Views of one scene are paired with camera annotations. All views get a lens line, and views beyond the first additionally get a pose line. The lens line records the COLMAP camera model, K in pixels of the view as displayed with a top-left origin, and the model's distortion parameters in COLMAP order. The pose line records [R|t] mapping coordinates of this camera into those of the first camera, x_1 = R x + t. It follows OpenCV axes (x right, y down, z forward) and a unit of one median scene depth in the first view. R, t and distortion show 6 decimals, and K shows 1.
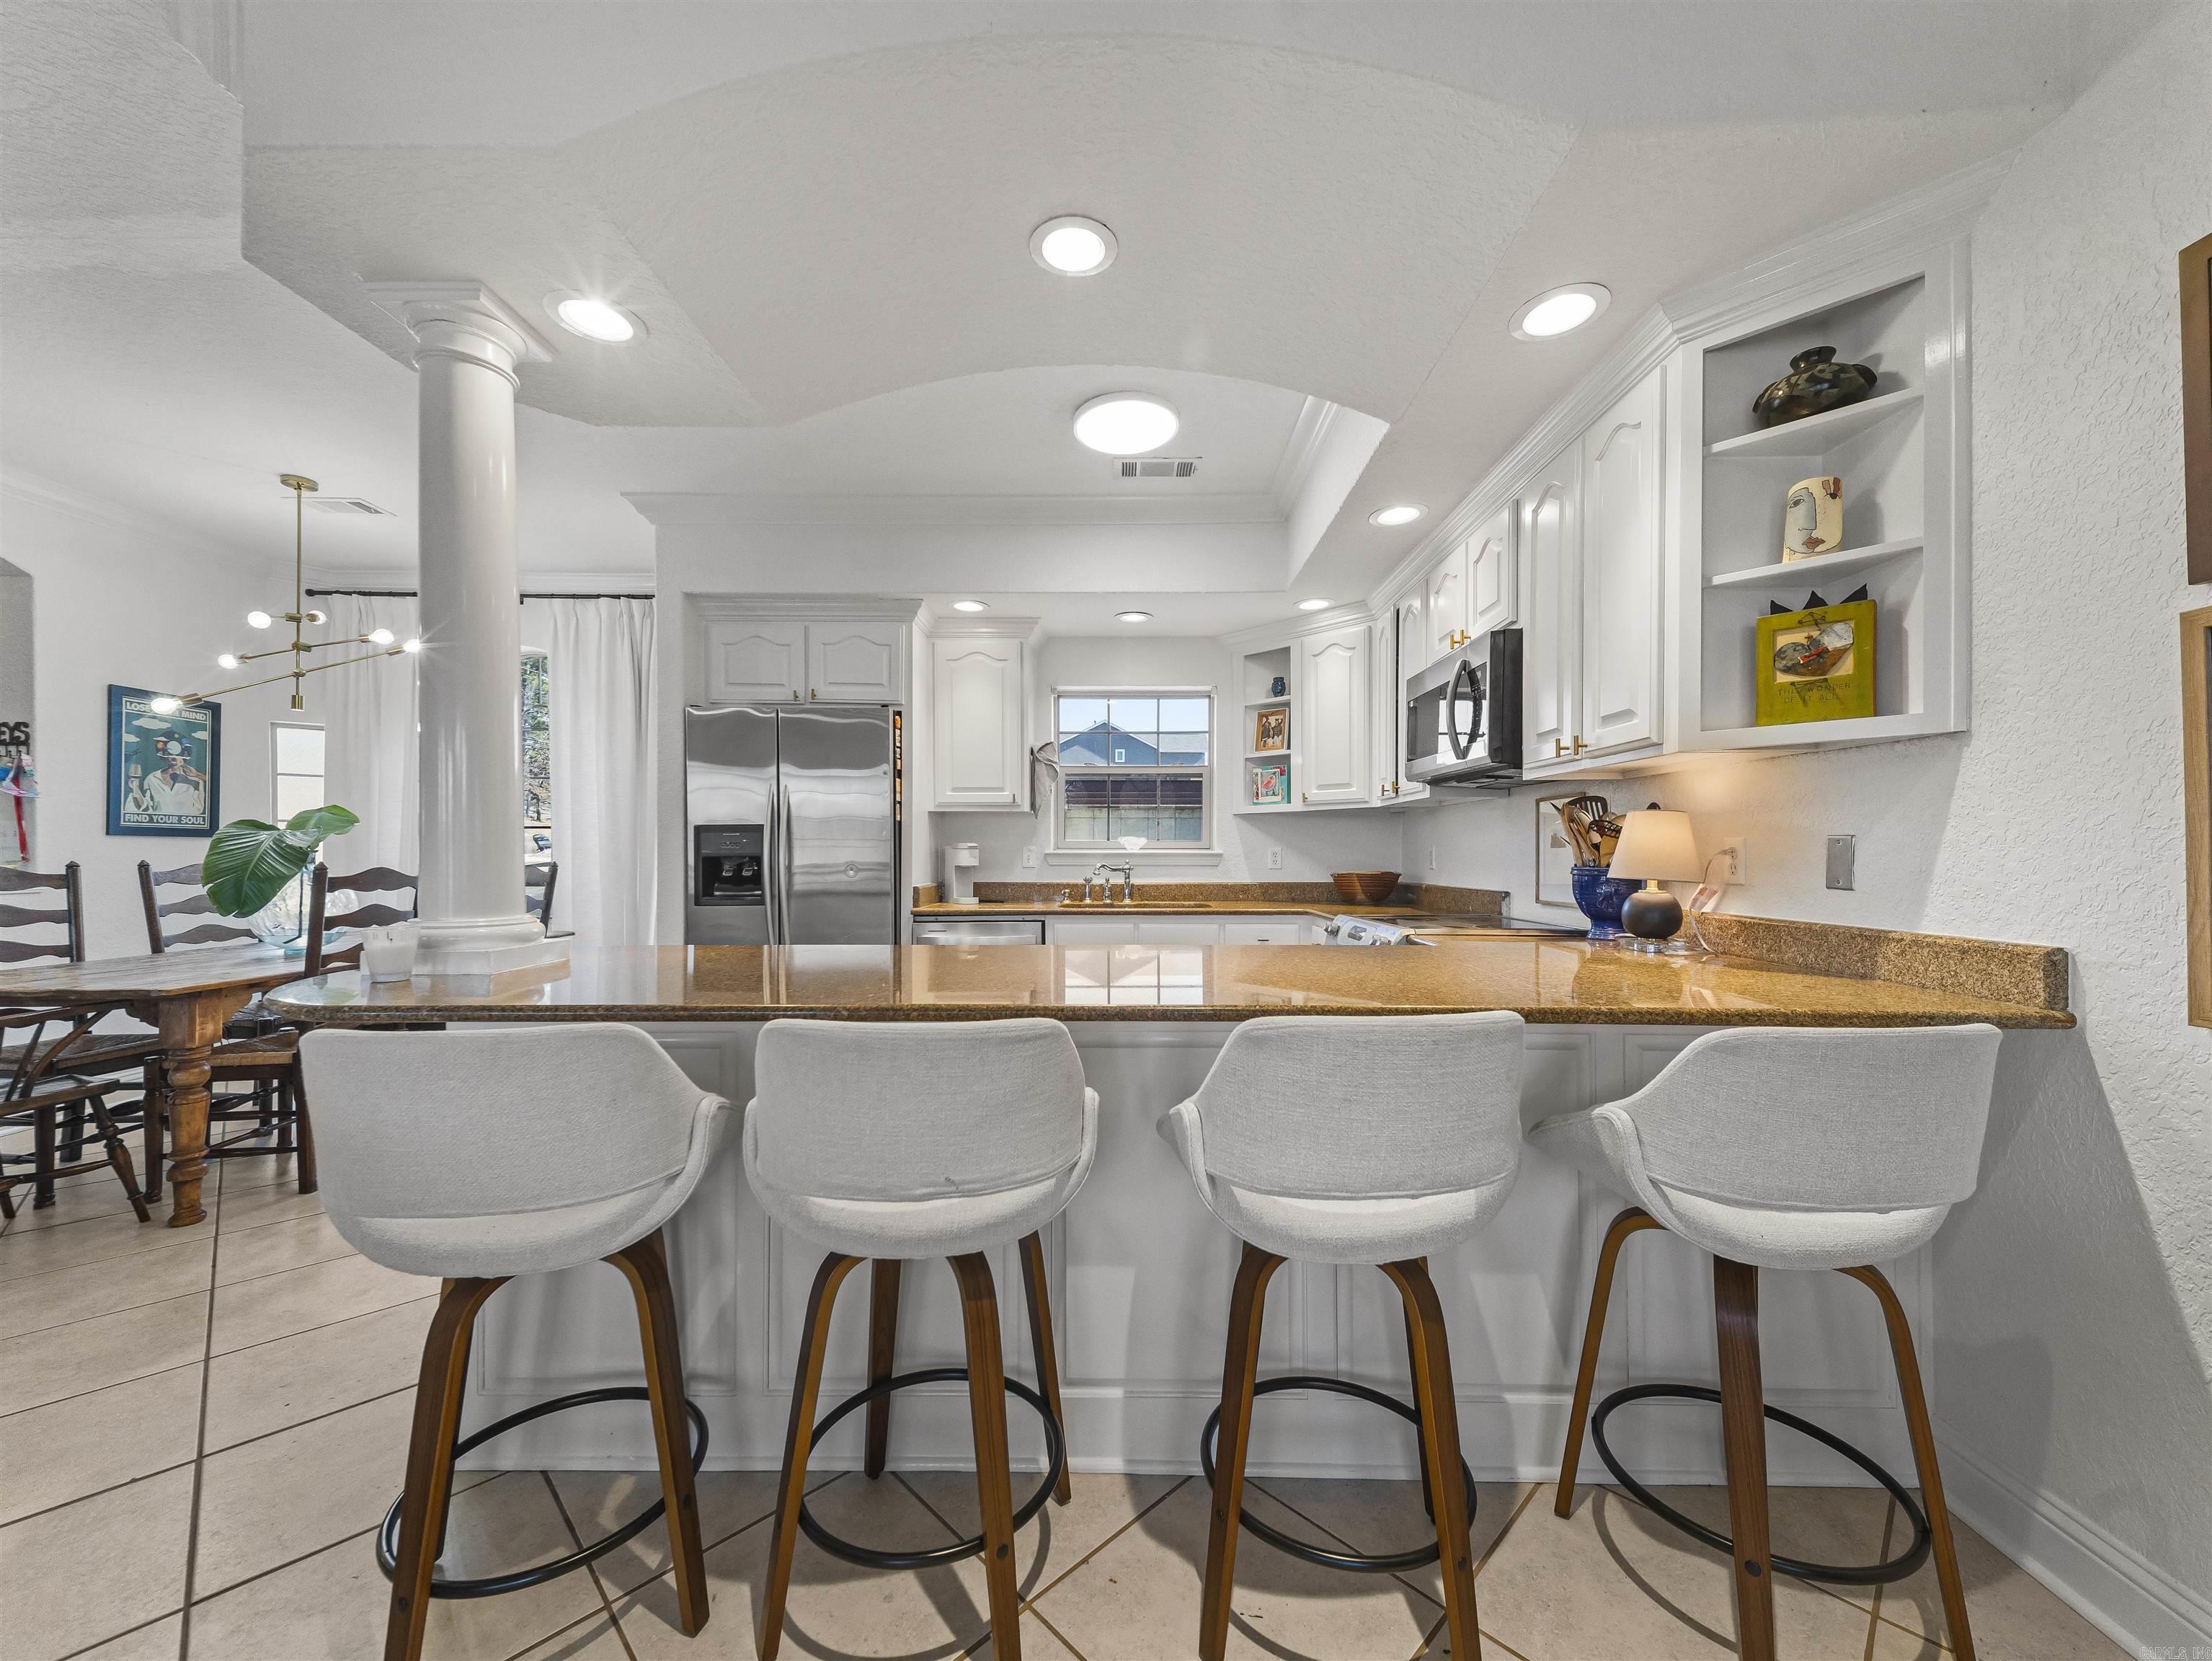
lens RADIAL K [[863.4, 0, 1116.1], [0, 863.4, 841.6], [0, 0, 1]] dist [0.028002, -0.000053]
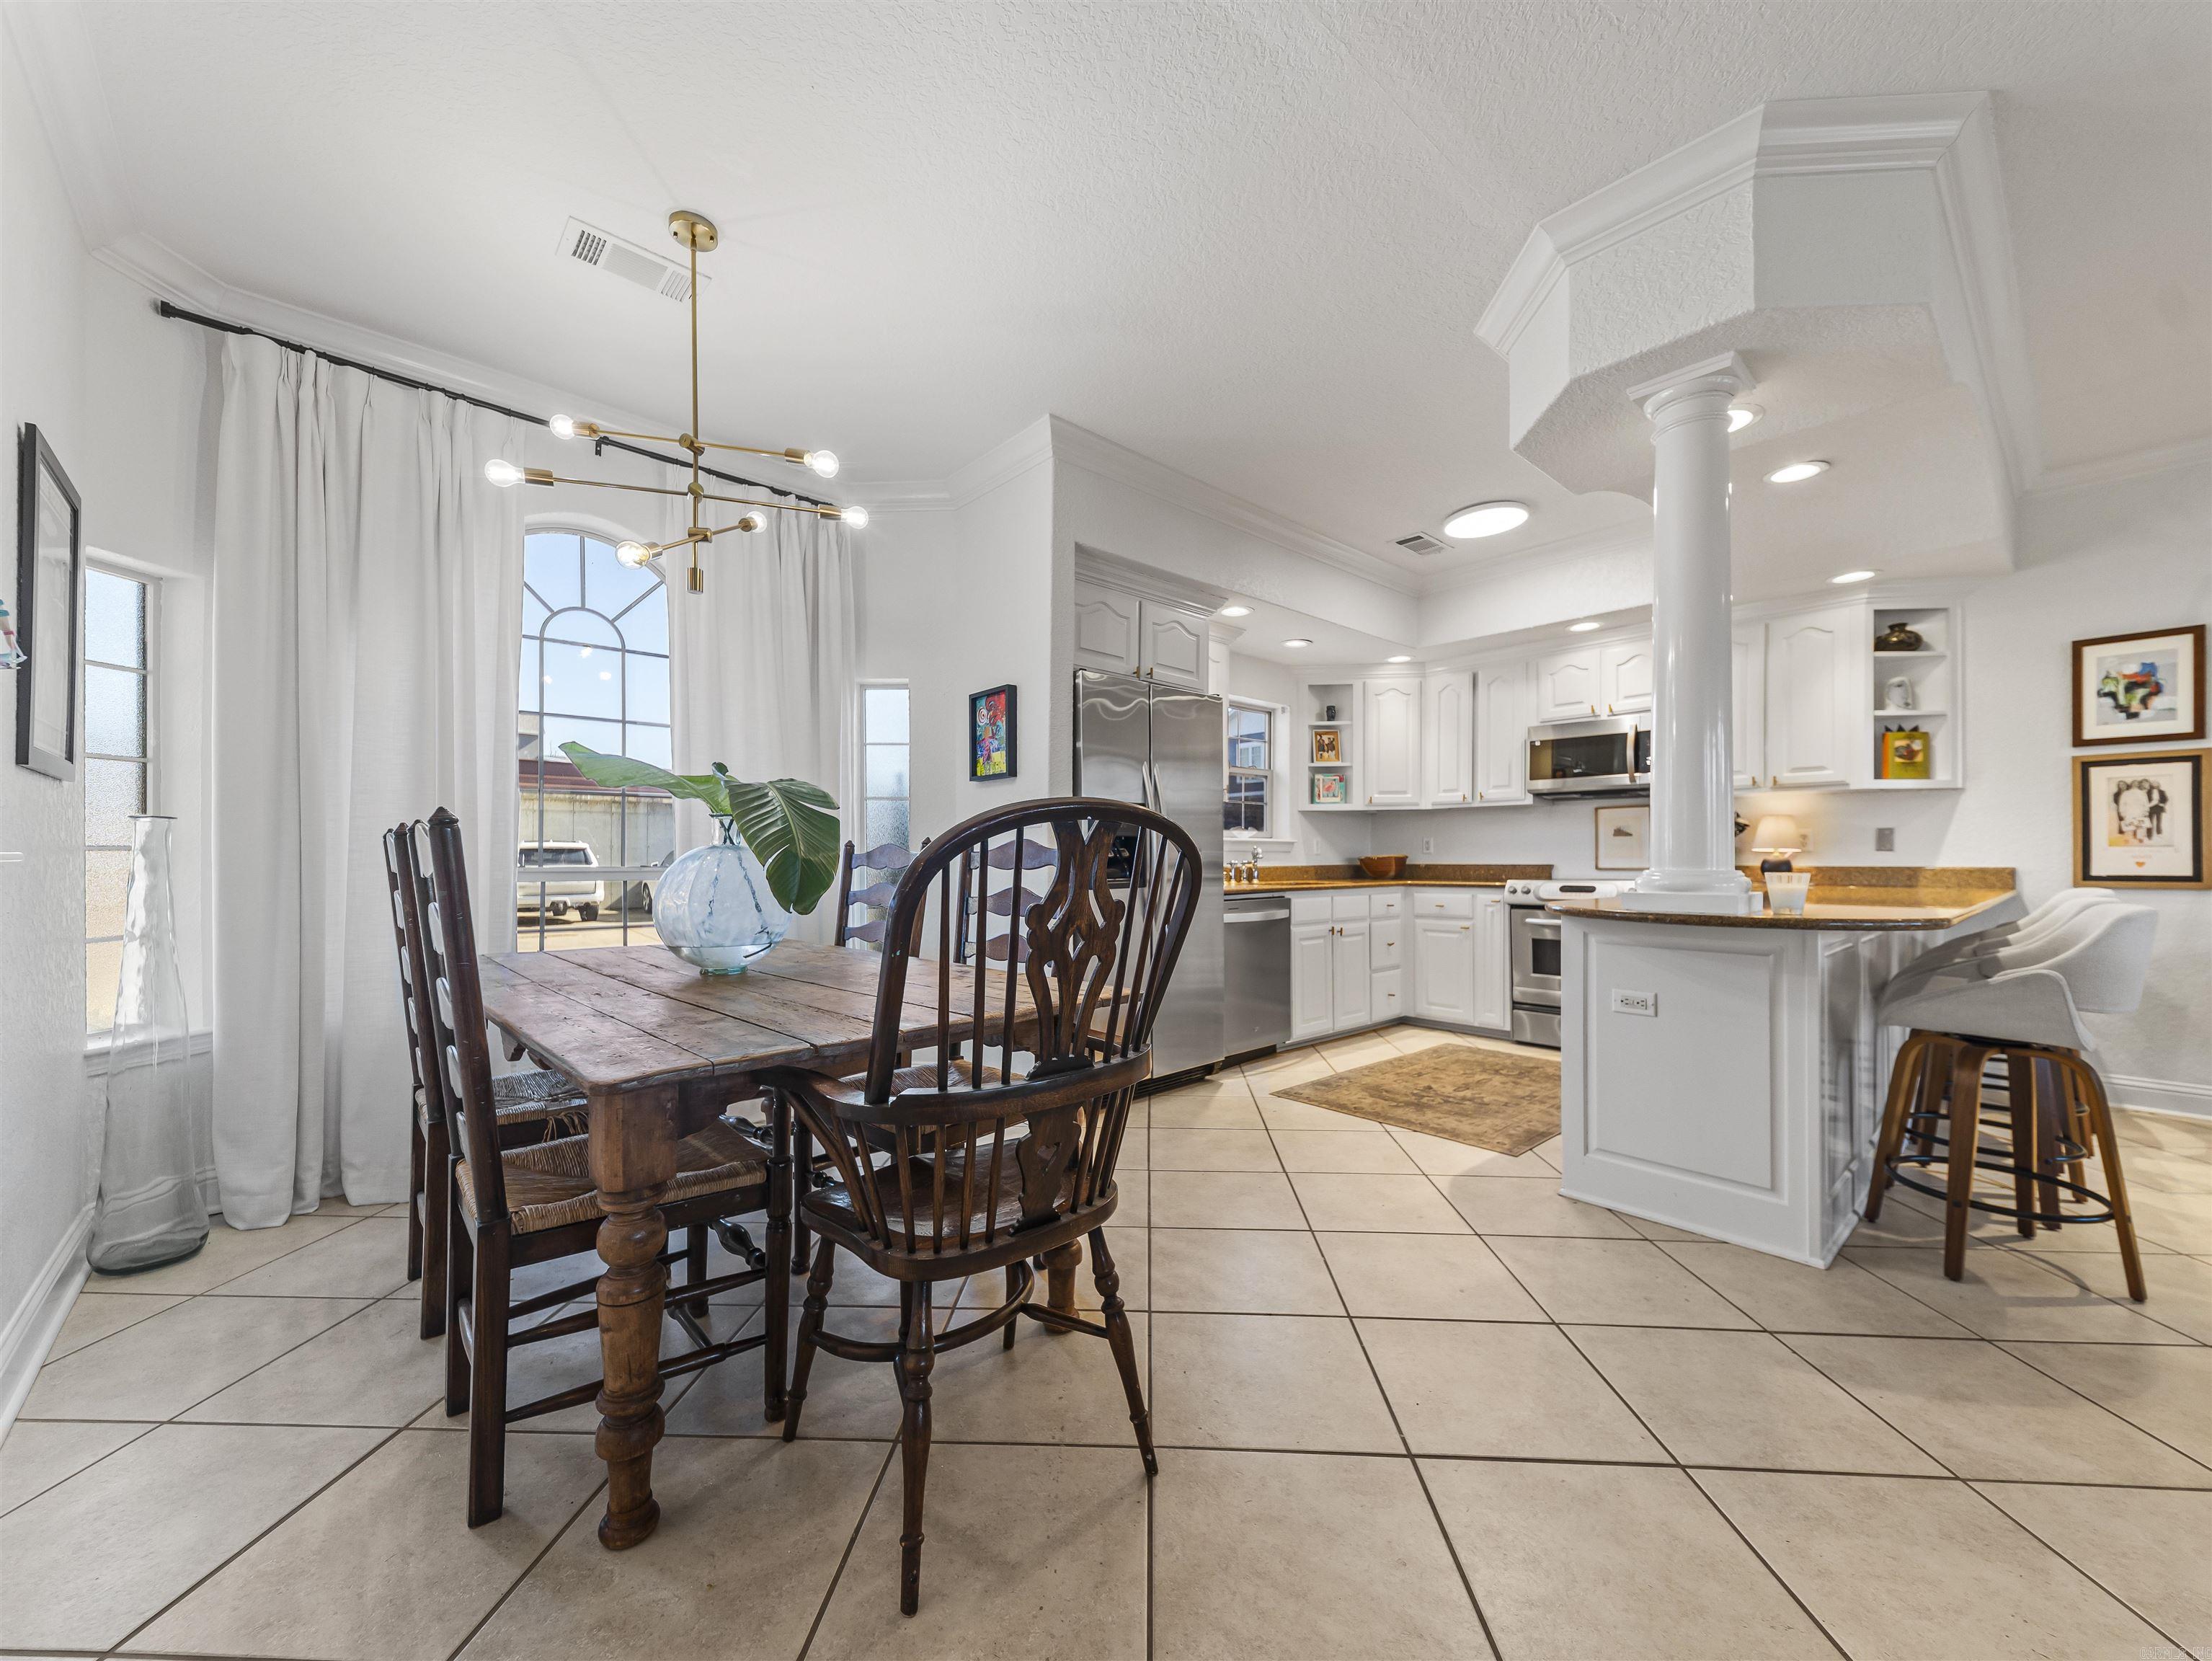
lens RADIAL K [[863.4, 0, 1116.1], [0, 863.4, 841.6], [0, 0, 1]] dist [0.028002, -0.000053]
pose [[0.729136, 0.010402, 0.684290, -1.901543], [-0.006547, 0.999945, -0.008224, 0.052073], [-0.684338, 0.001517, 0.729163, 0.571310]]
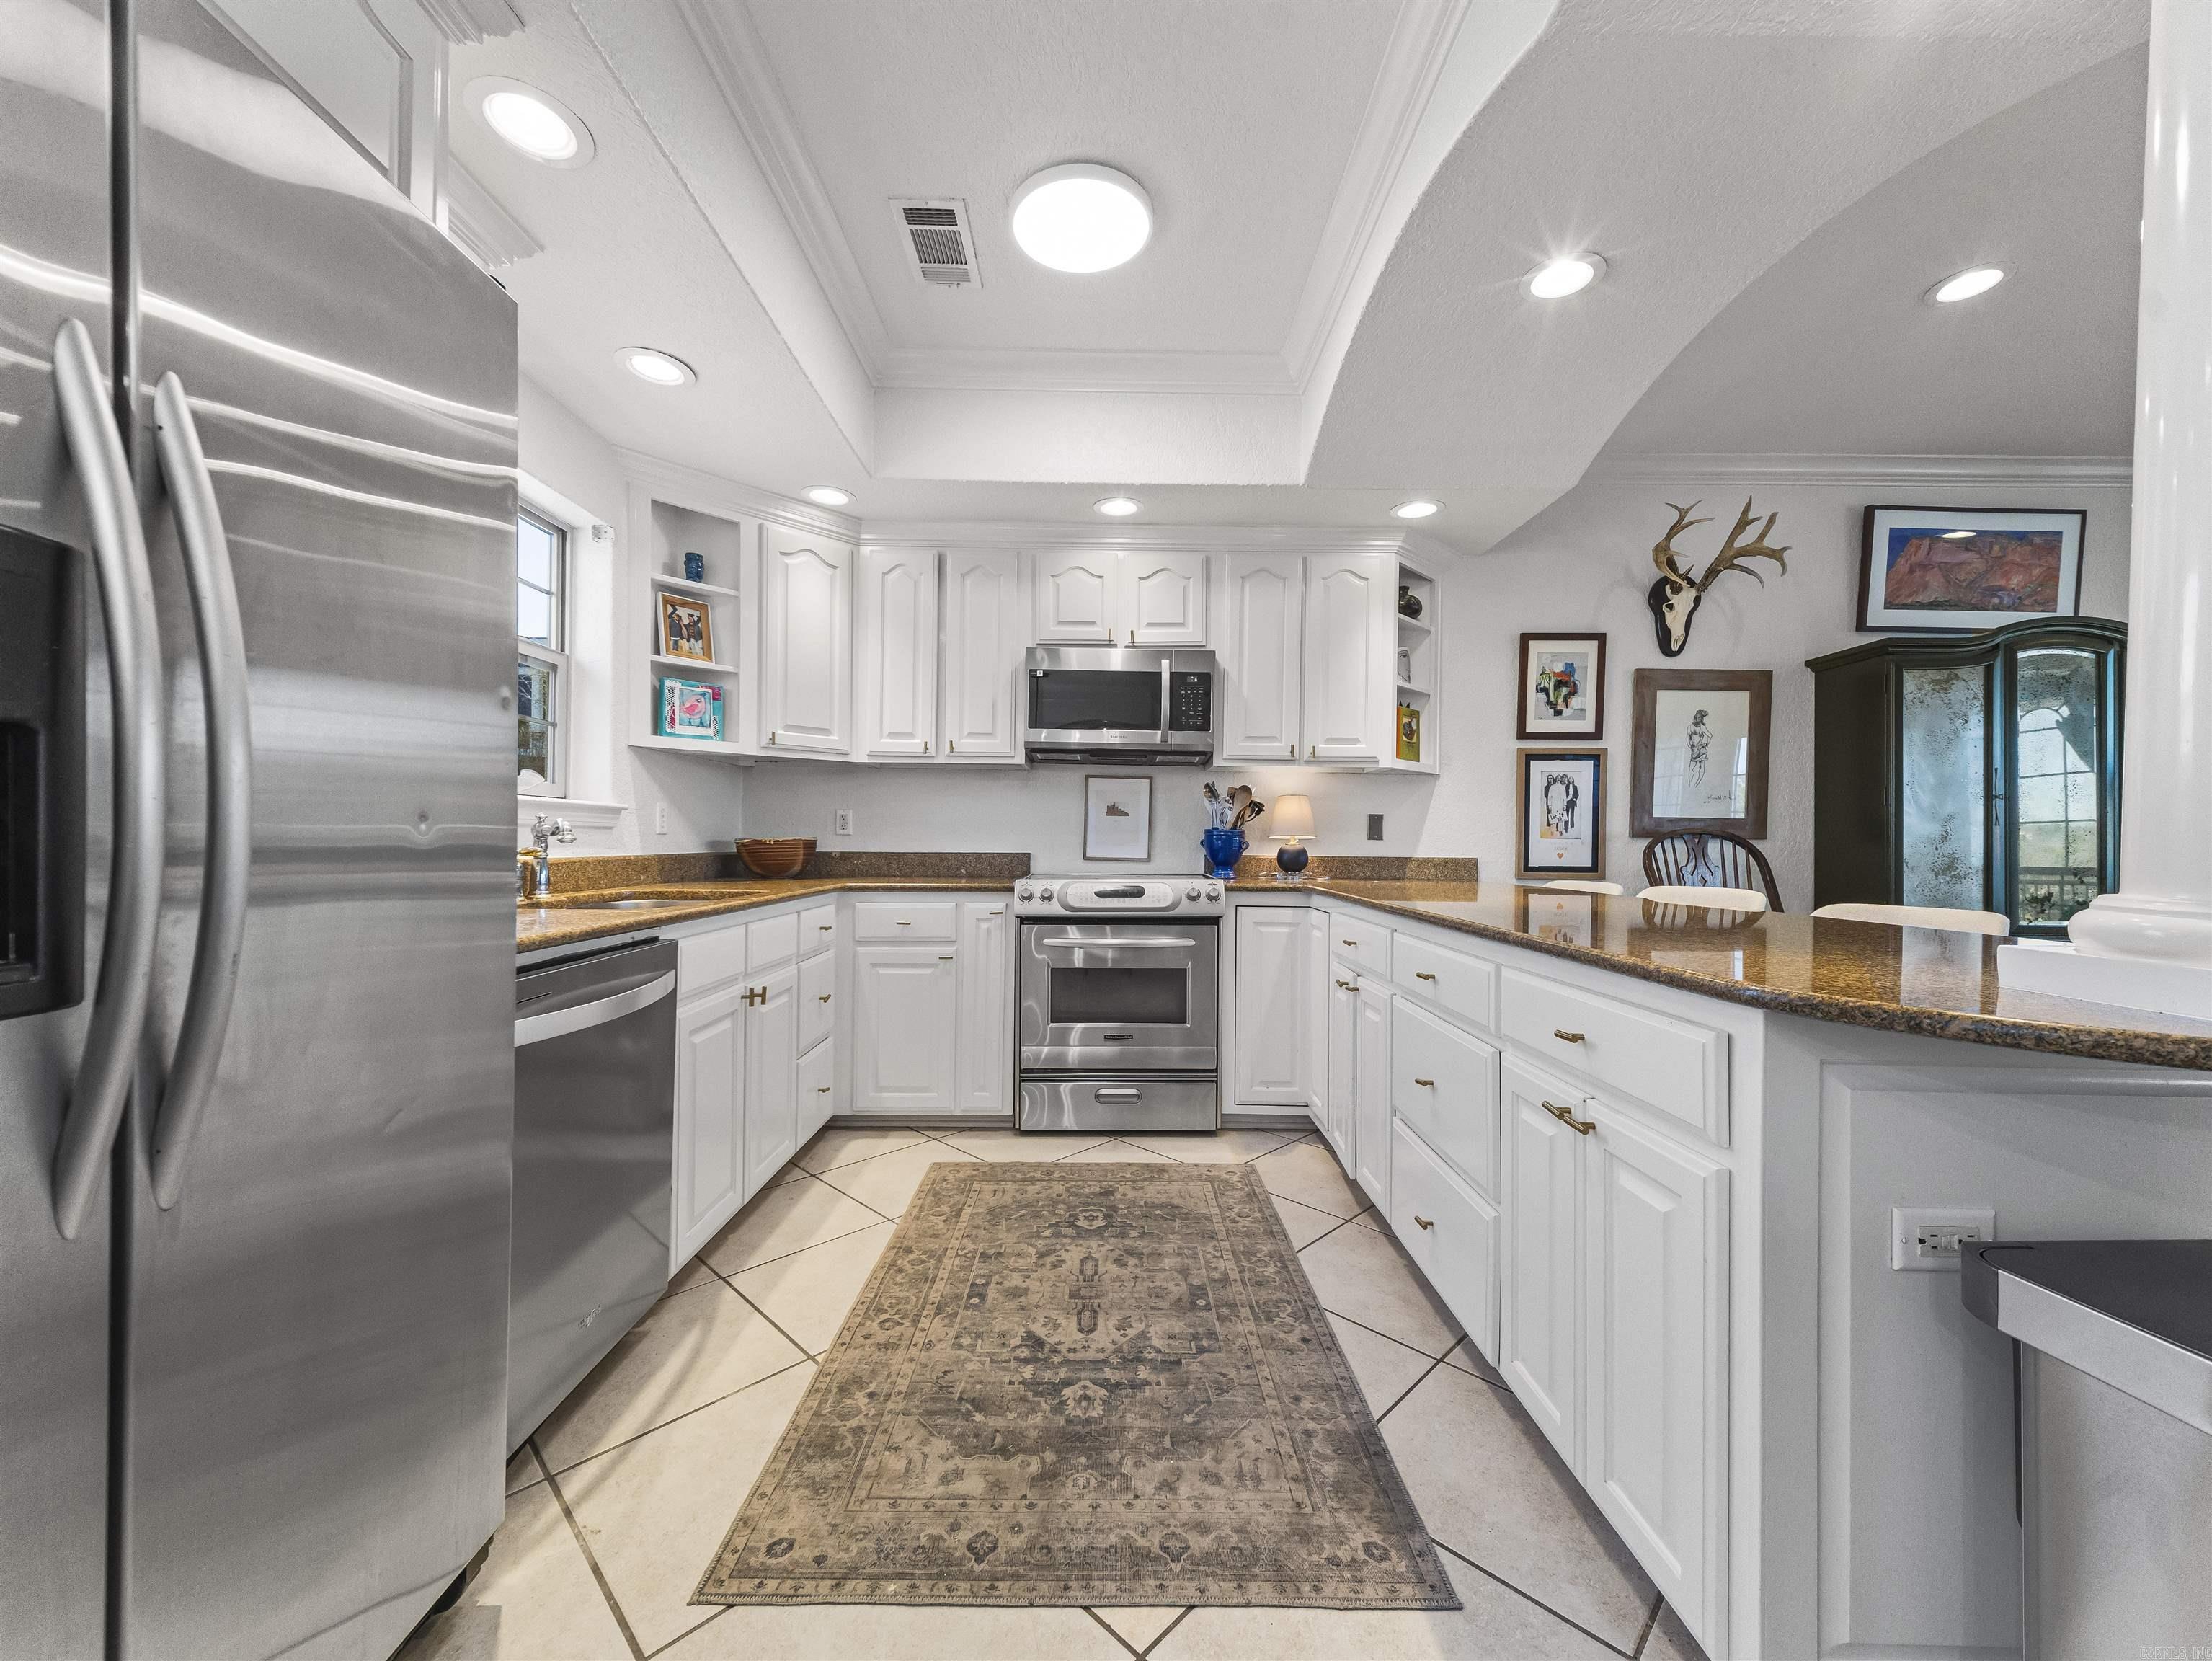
lens RADIAL K [[863.4, 0, 1116.1], [0, 863.4, 841.6], [0, 0, 1]] dist [0.028002, -0.000053]
pose [[-0.014921, -0.001974, 0.999887, -1.039133], [-0.024002, 0.999711, 0.001616, 0.058661], [-0.999601, -0.023975, -0.014964, 1.378671]]
